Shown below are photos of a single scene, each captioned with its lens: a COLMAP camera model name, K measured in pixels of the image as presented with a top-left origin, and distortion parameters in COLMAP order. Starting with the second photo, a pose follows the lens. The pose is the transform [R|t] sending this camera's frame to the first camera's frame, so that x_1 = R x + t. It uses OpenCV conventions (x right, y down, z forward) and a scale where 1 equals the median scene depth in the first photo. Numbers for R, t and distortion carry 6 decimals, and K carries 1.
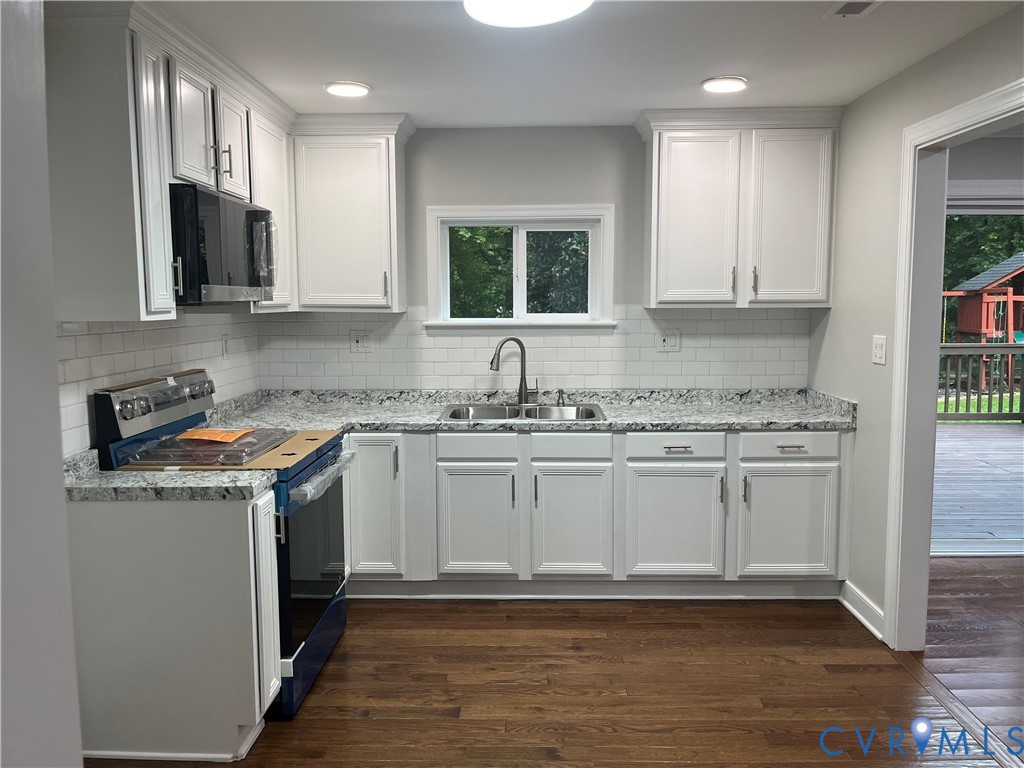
lens RADIAL K [[780.1, 0, 516.6], [0, 780.1, 375.5], [0, 0, 1]] dist [0.050184, -0.071845]
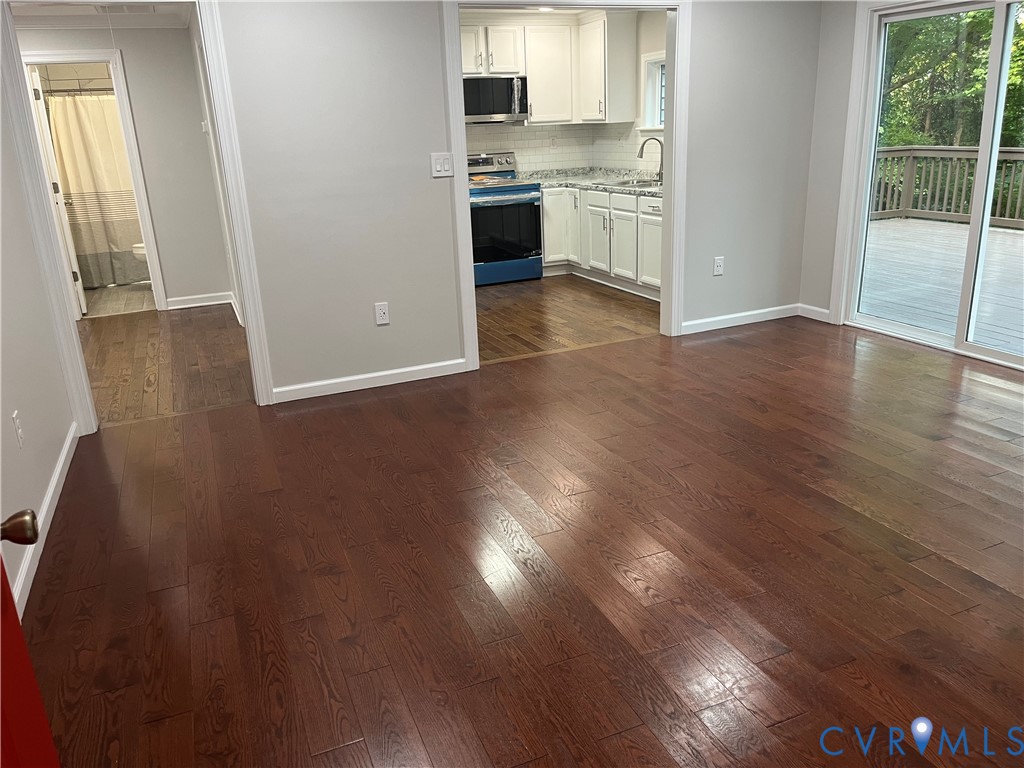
lens RADIAL K [[780.1, 0, 513.6], [0, 780.1, 387.6], [0, 0, 1]] dist [0.050184, -0.071845]
pose [[0.411802, 0.280621, -0.866990, 1.533440], [-0.051106, 0.957019, 0.285486, -0.001669], [0.909839, -0.073255, 0.408444, 0.014776]]
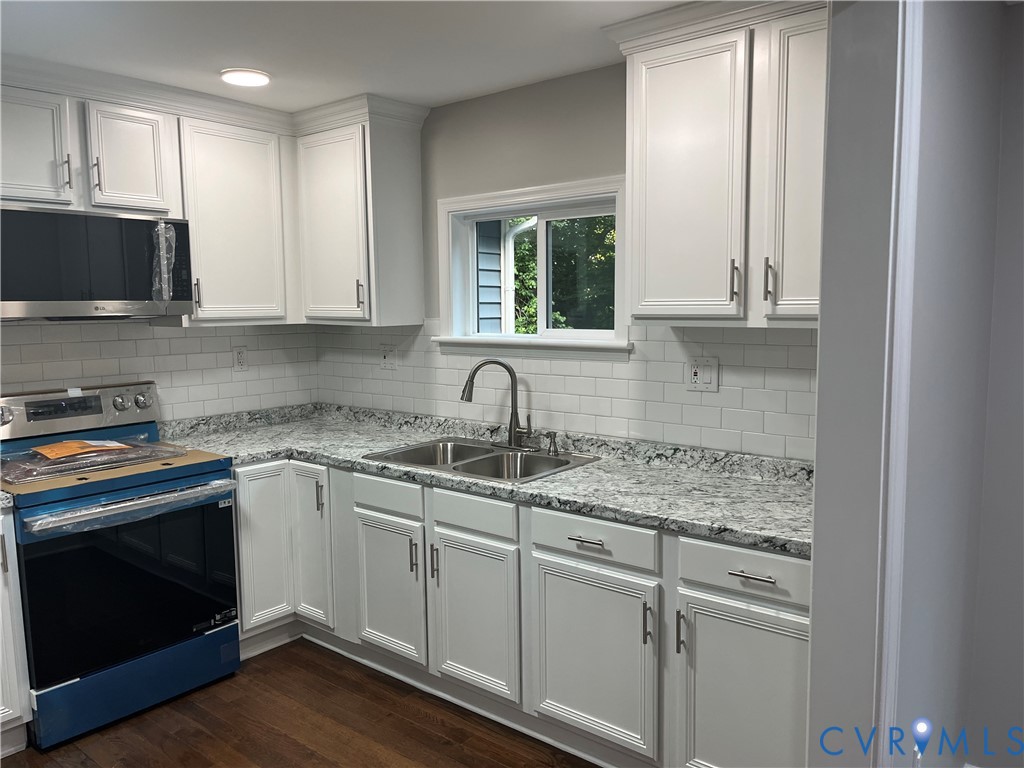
lens RADIAL K [[780.1, 0, 516.6], [0, 780.1, 383.5], [0, 0, 1]] dist [0.050184, -0.071845]
pose [[0.789215, 0.060021, -0.611177, 0.513526], [-0.054279, 0.998135, 0.027931, -0.050837], [0.611713, 0.011130, 0.791001, 0.418154]]
